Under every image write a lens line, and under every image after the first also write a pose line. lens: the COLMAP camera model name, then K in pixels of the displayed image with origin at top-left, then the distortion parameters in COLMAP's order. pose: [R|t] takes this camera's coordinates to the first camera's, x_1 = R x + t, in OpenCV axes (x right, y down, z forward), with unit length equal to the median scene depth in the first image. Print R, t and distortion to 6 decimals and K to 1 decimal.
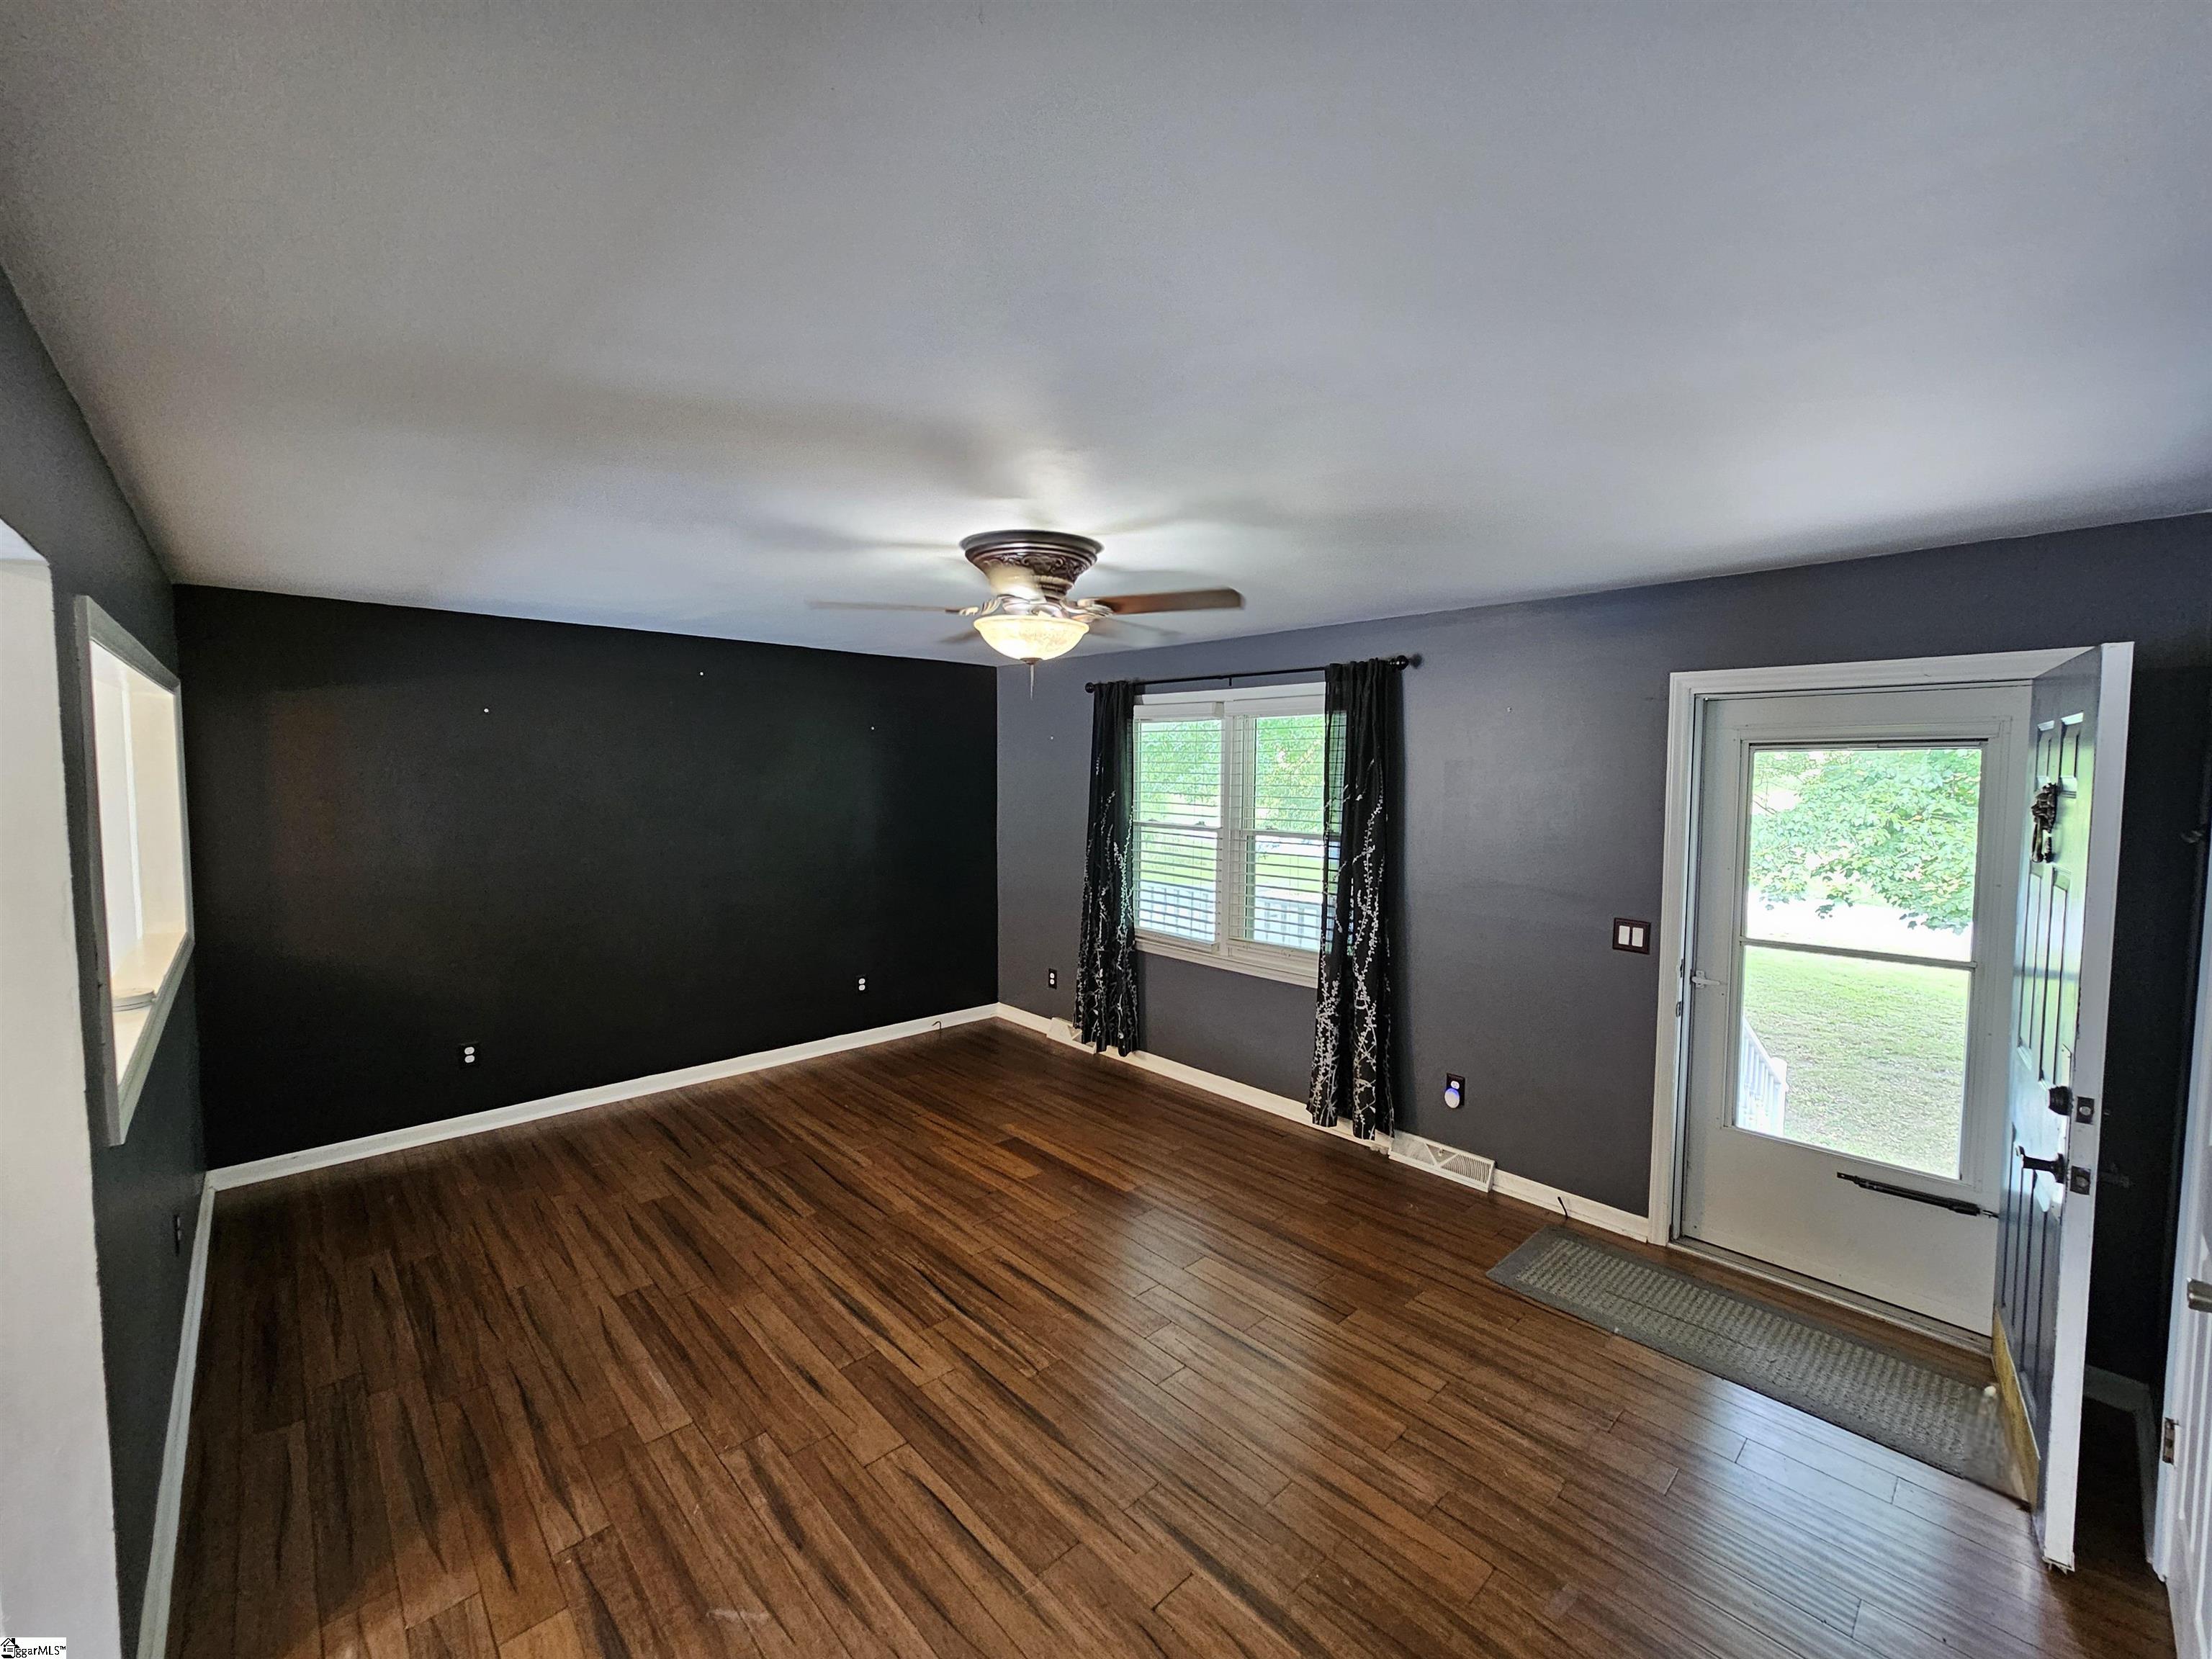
lens RADIAL K [[903.6, 0, 1110.3], [0, 903.6, 822.1], [0, 0, 1]] dist [0.000351, 0.000810]
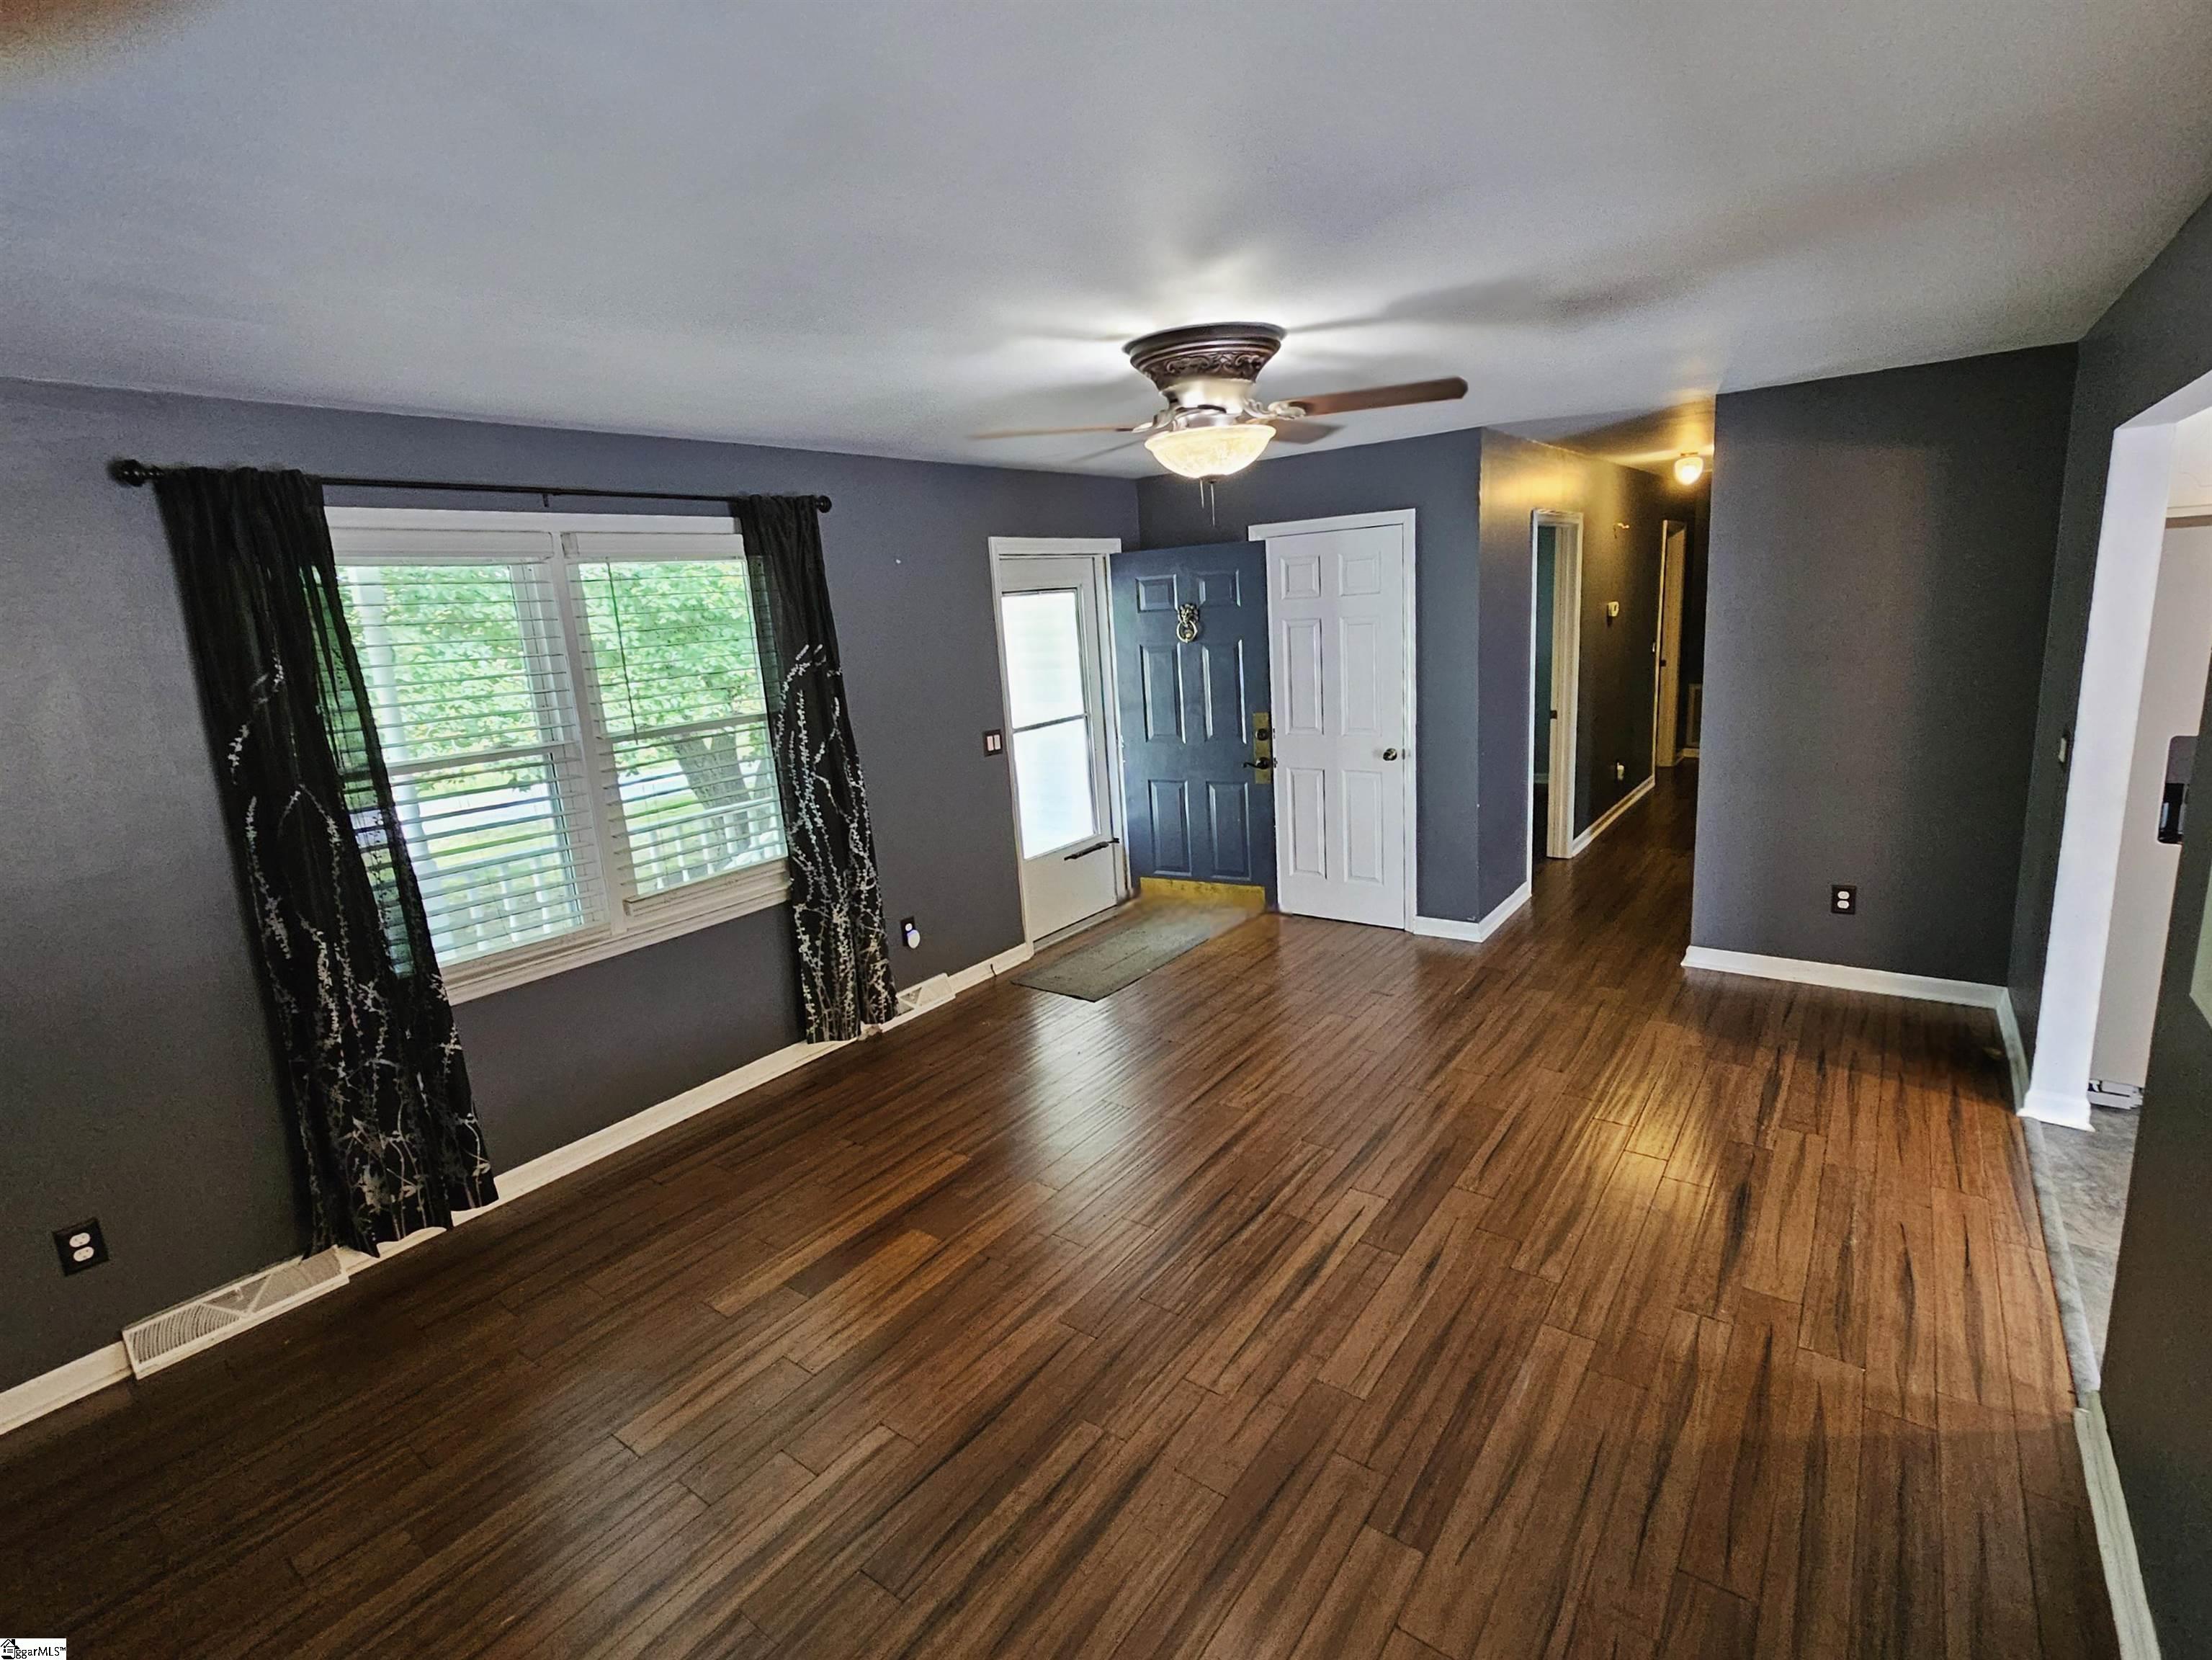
lens RADIAL K [[1031.8, 0, 1116.6], [0, 1031.8, 830.3], [0, 0, 1]] dist [-0.004812, -0.000367]
pose [[-0.173951, -0.207899, 0.962559, -1.021854], [0.125438, 0.964820, 0.231056, -0.082881], [-0.976732, 0.160934, -0.141753, 1.187534]]
